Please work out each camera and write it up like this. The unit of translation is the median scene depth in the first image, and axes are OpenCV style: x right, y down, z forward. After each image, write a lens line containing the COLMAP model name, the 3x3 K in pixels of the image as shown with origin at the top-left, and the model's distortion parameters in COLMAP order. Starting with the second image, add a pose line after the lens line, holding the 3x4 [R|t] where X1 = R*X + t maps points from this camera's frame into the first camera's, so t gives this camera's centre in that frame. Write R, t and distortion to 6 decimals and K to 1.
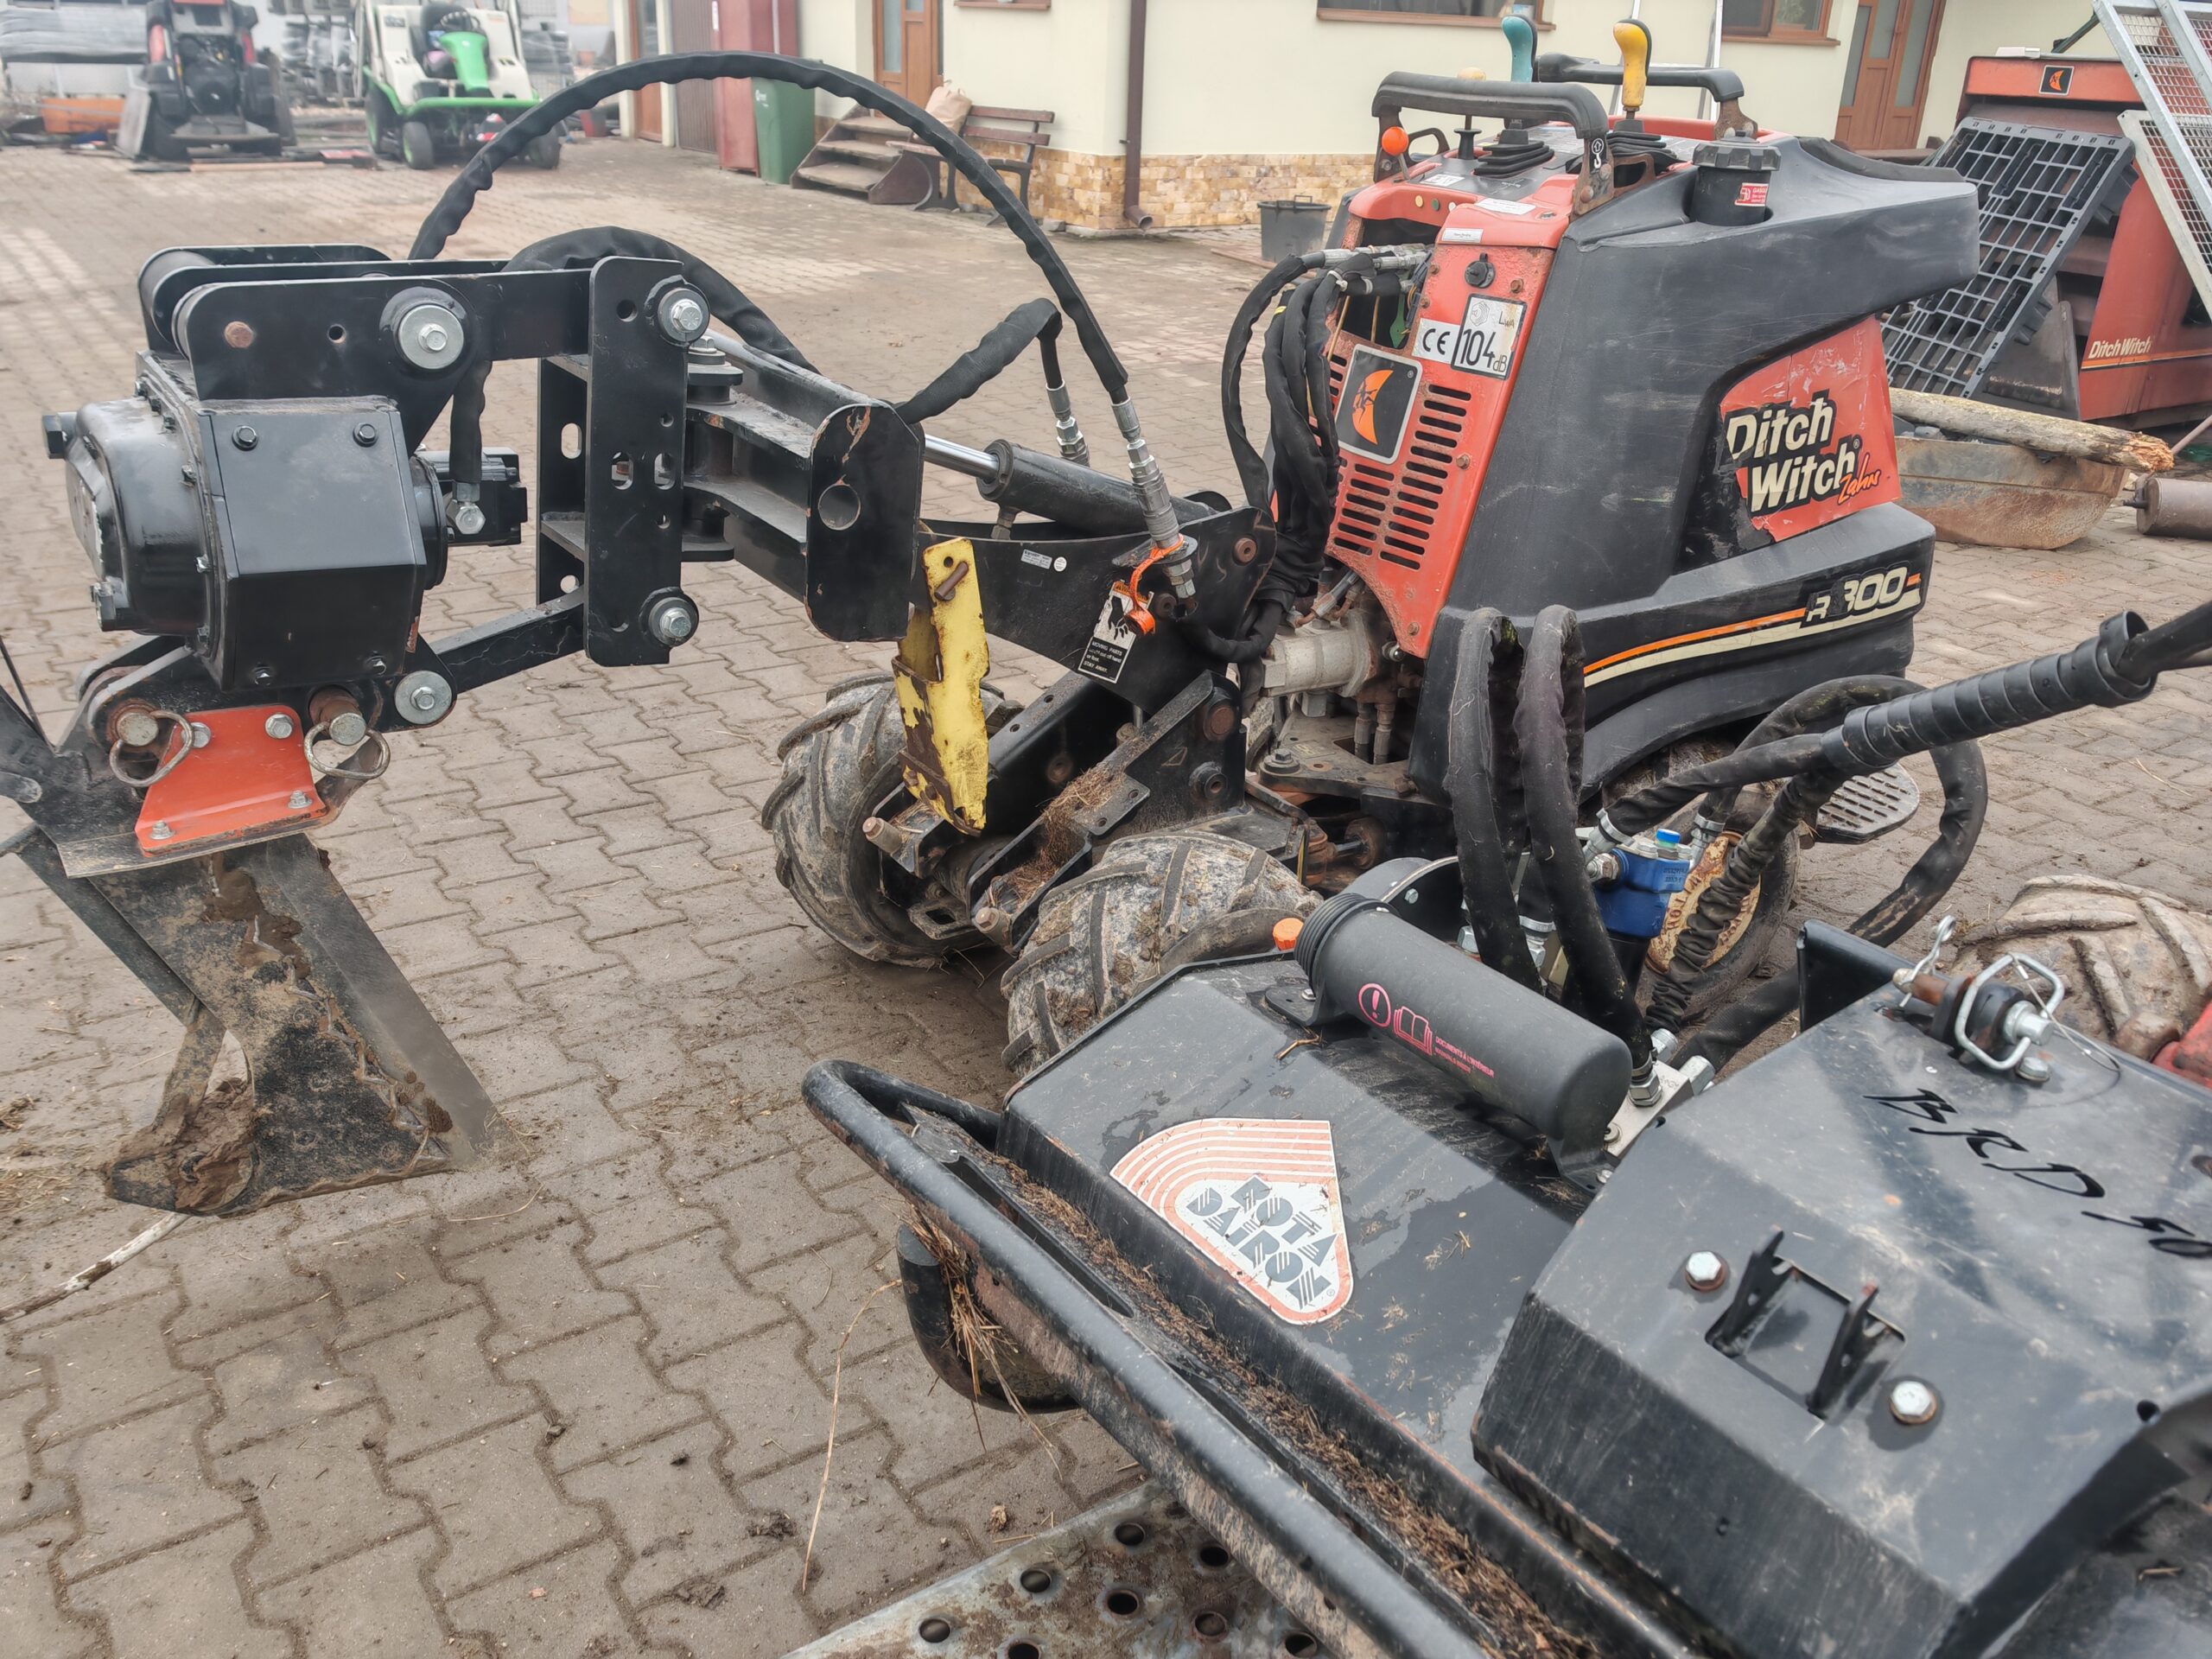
lens RADIAL K [[1735.1, 0, 1084.2], [0, 1735.1, 837.7], [0, 0, 1]] dist [0.003615, -0.008464]
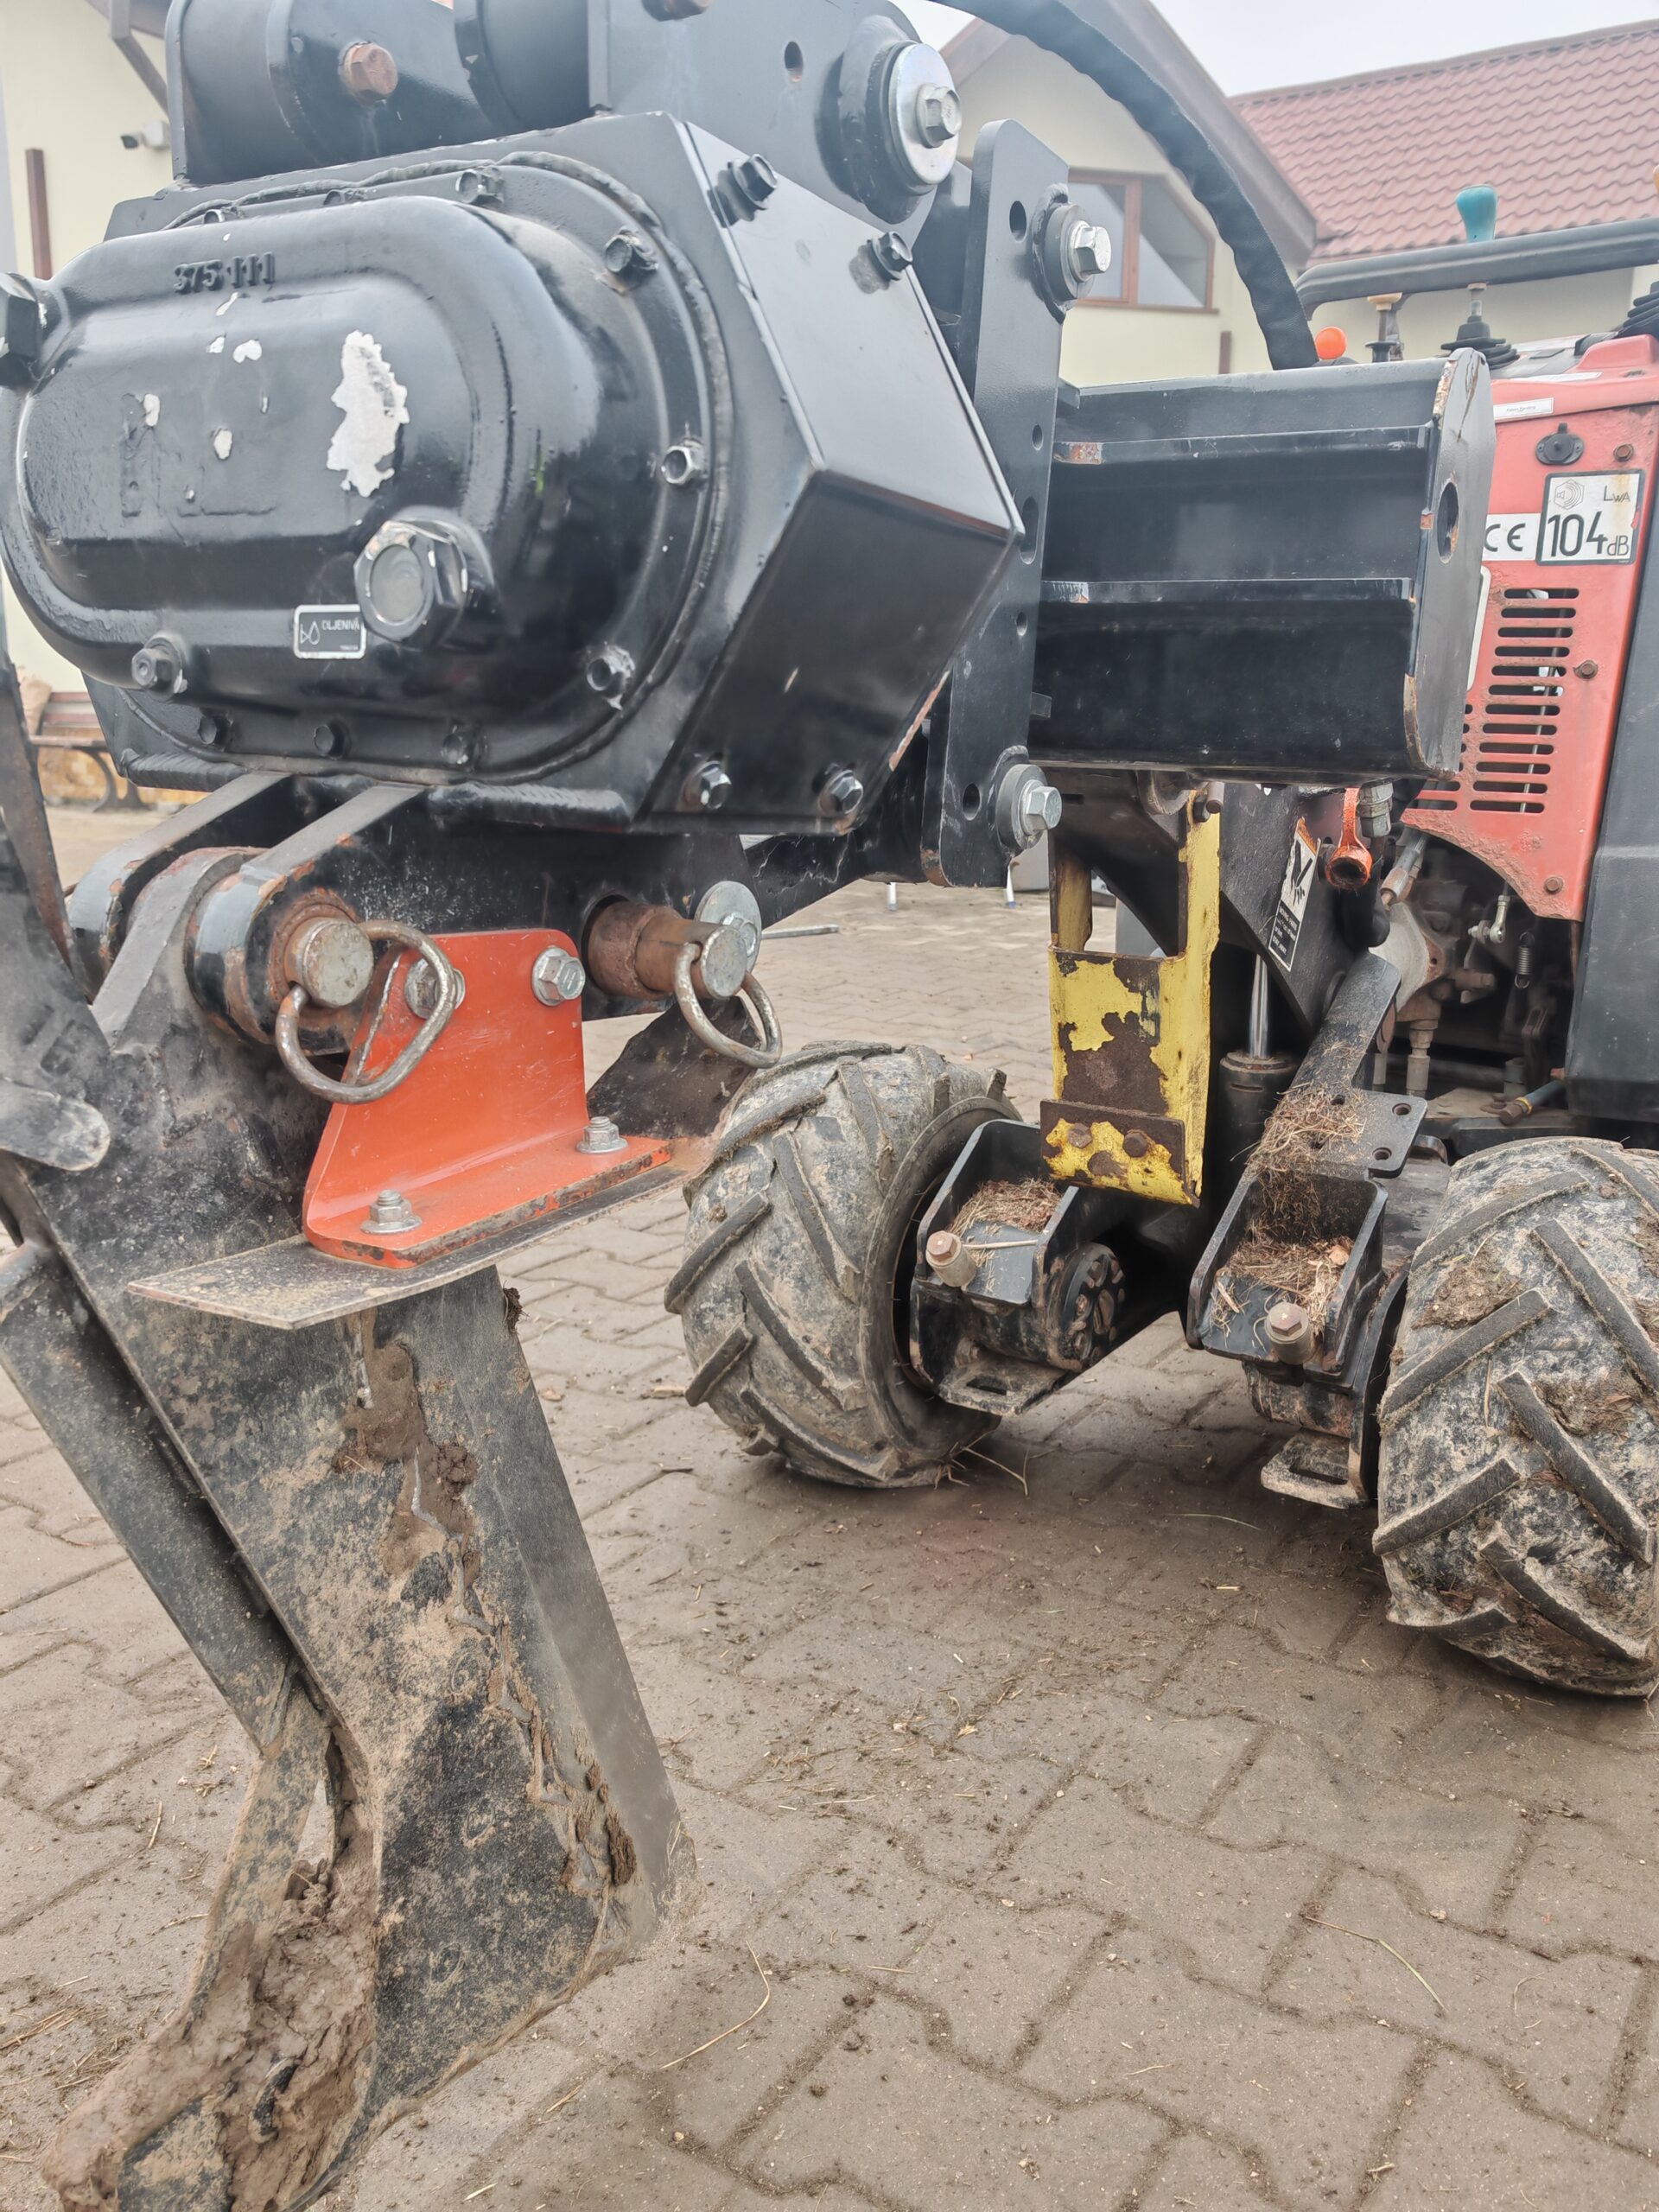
lens RADIAL K [[1787.1, 0, 829.5], [0, 1787.1, 1106.0], [0, 0, 1]] dist [-0.004832, -0.001027]
pose [[0.921231, -0.111687, 0.372638, -0.487601], [0.179790, 0.971696, -0.153237, 0.044149], [-0.344976, 0.208164, 0.915237, 0.478545]]
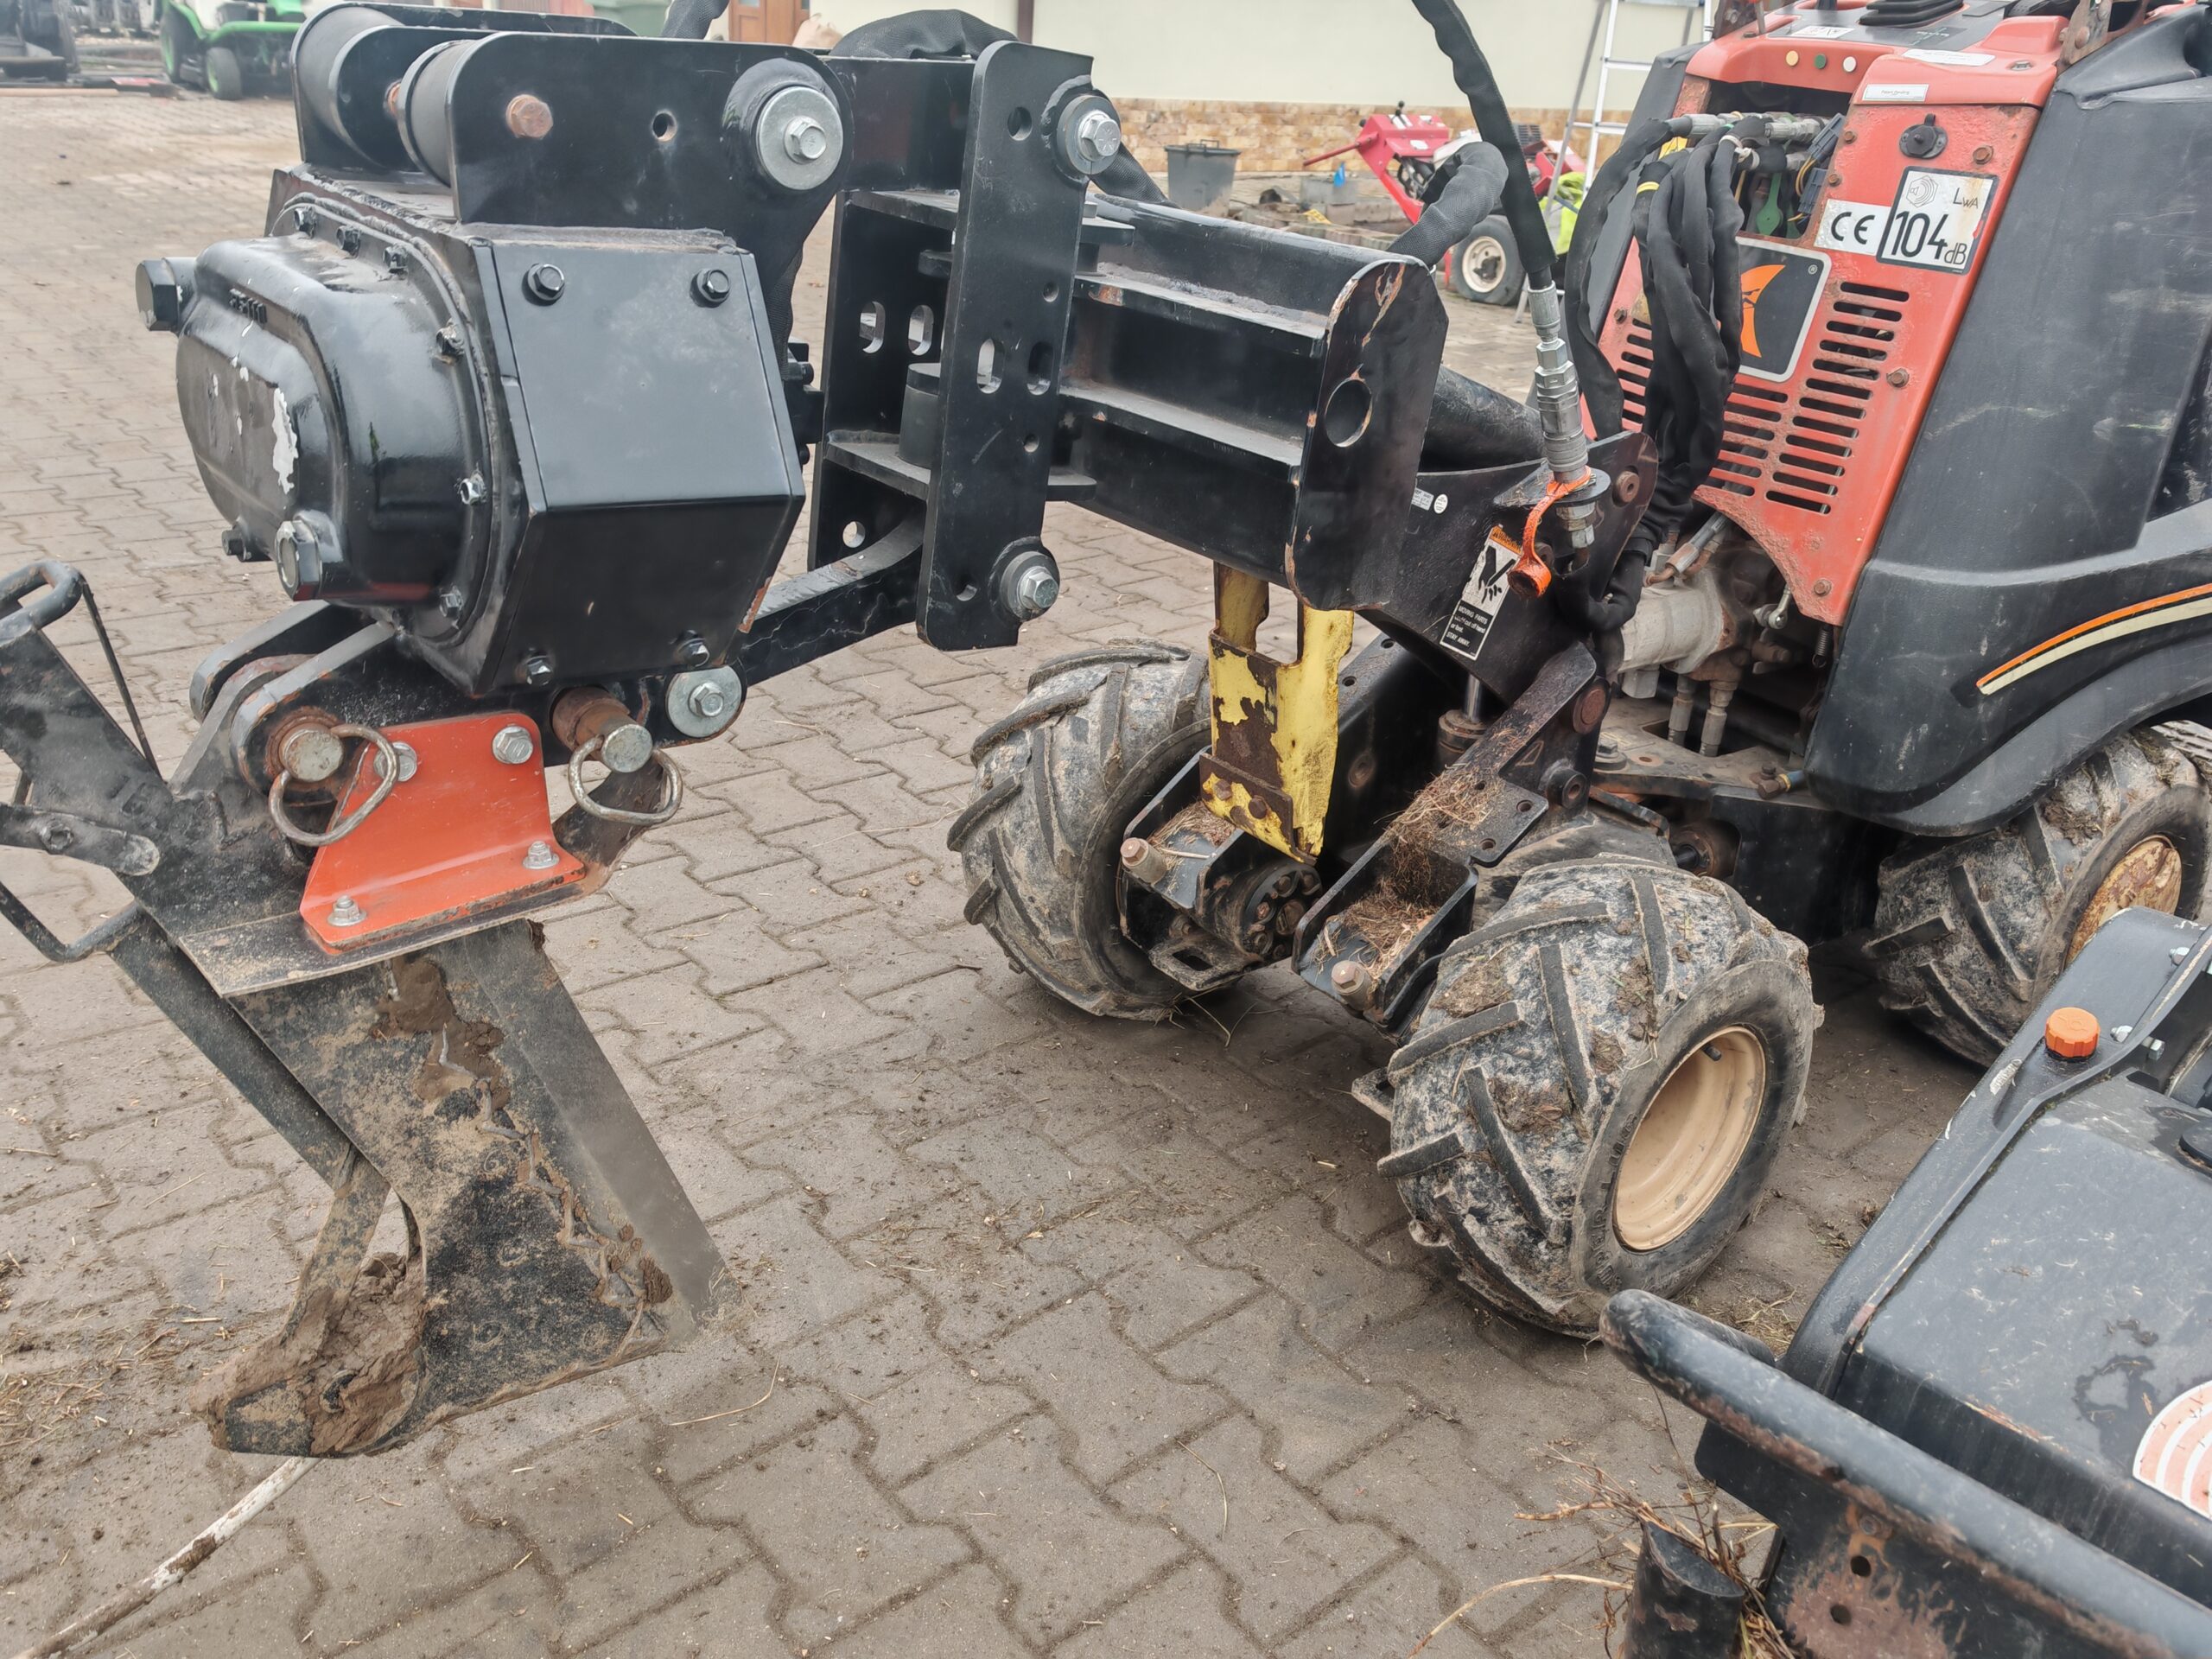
lens RADIAL K [[1757.6, 0, 1085.3], [0, 1757.6, 822.2], [0, 0, 1]] dist [0.003155, -0.005492]
pose [[0.995277, -0.017168, 0.095547, -0.265449], [0.016369, 0.999824, 0.009140, -0.032060], [-0.095687, -0.007533, 0.995383, 0.270074]]
